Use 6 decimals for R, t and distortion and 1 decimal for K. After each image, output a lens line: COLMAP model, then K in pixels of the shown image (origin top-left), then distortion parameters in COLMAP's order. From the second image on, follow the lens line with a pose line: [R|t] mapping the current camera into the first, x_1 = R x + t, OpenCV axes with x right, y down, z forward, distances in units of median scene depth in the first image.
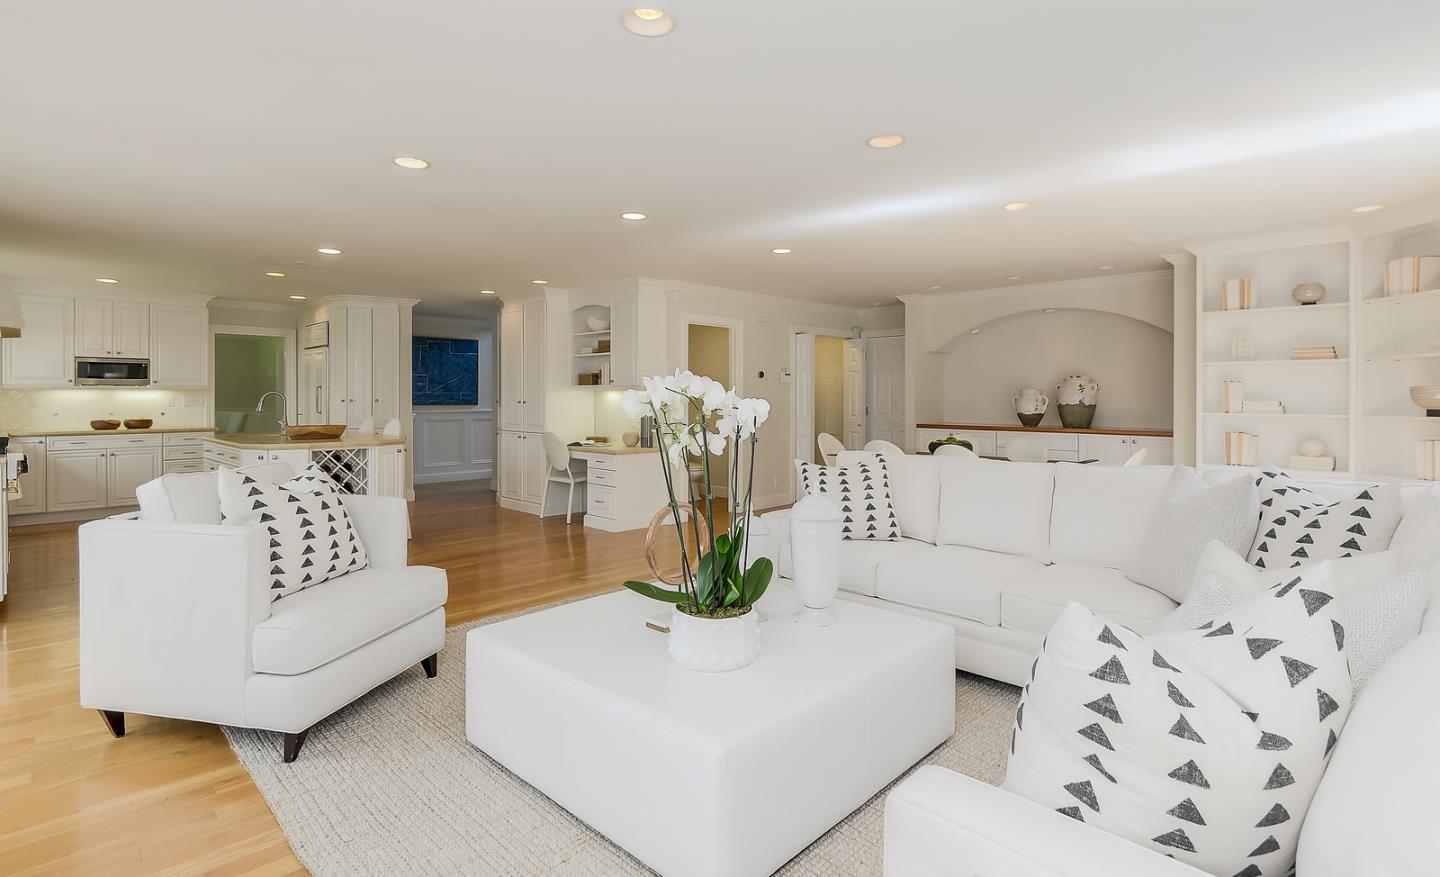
lens RADIAL K [[701.1, 0, 722.7], [0, 701.1, 398.5], [0, 0, 1]] dist [-0.000346, -0.000250]
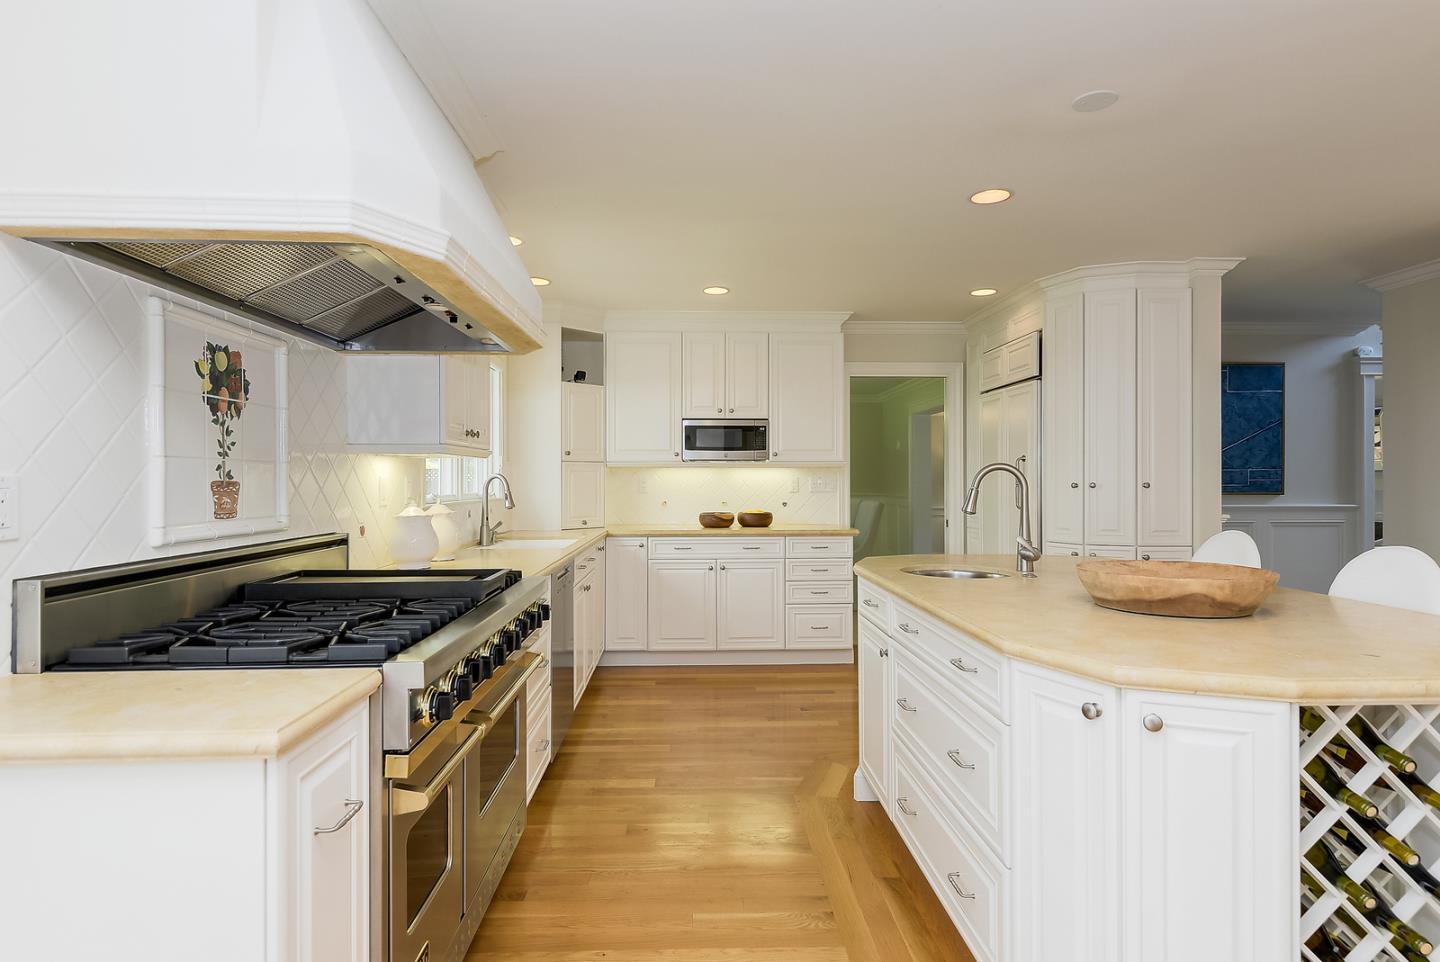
lens RADIAL K [[677.0, 0, 720.0], [0, 677.0, 481.0], [0, 0, 1]] dist [0.002019, 0.000244]
pose [[0.721000, 0.002072, -0.692932, -0.417619], [-0.000989, 0.999998, 0.001960, -0.000692], [0.692934, -0.000728, 0.721000, 0.518988]]
